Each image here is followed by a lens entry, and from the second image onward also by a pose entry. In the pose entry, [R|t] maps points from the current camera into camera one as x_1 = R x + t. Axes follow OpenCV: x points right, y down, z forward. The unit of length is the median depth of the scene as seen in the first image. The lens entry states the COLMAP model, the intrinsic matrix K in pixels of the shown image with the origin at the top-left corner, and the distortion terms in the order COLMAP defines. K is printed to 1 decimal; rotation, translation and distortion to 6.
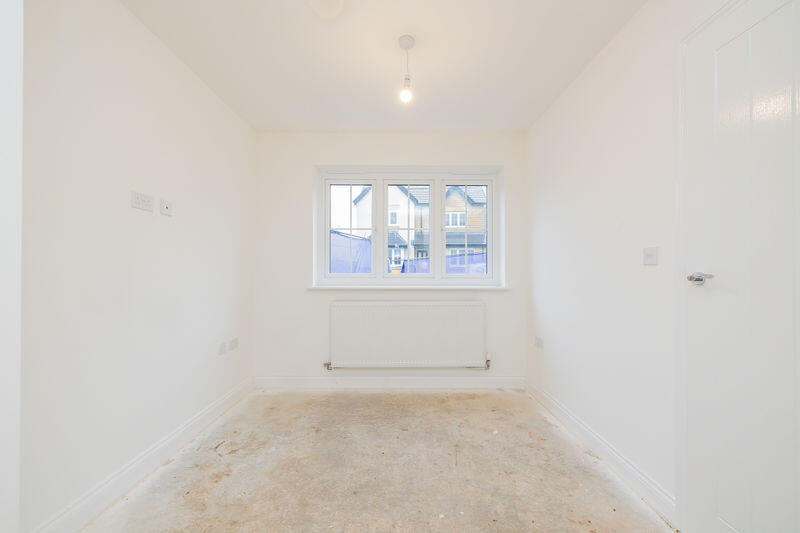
lens RADIAL K [[346.0, 0, 402.1], [0, 346.0, 267.9], [0, 0, 1]] dist [0.002619, 0.000440]
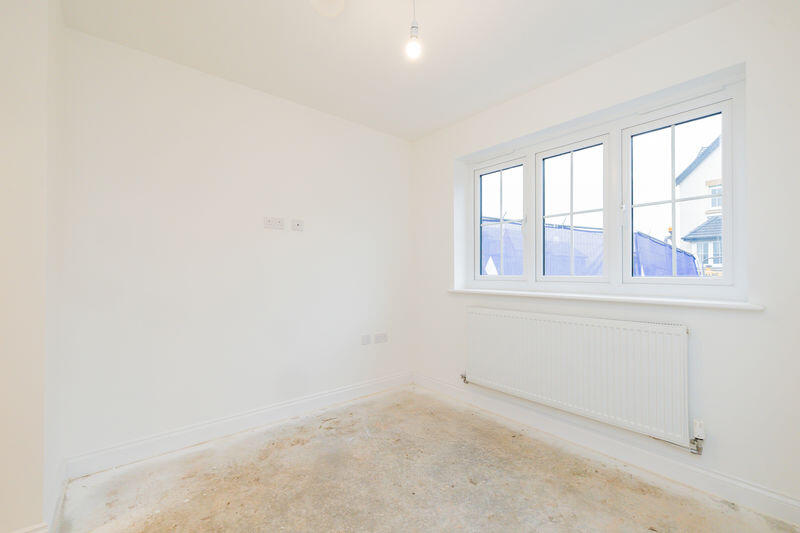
lens RADIAL K [[346.0, 0, 395.9], [0, 346.0, 268.1], [0, 0, 1]] dist [0.002619, 0.000440]
pose [[0.632221, -0.010474, -0.774717, 0.451874], [0.007723, 0.999944, -0.007216, 0.001967], [0.774750, -0.001421, 0.632267, 0.355213]]
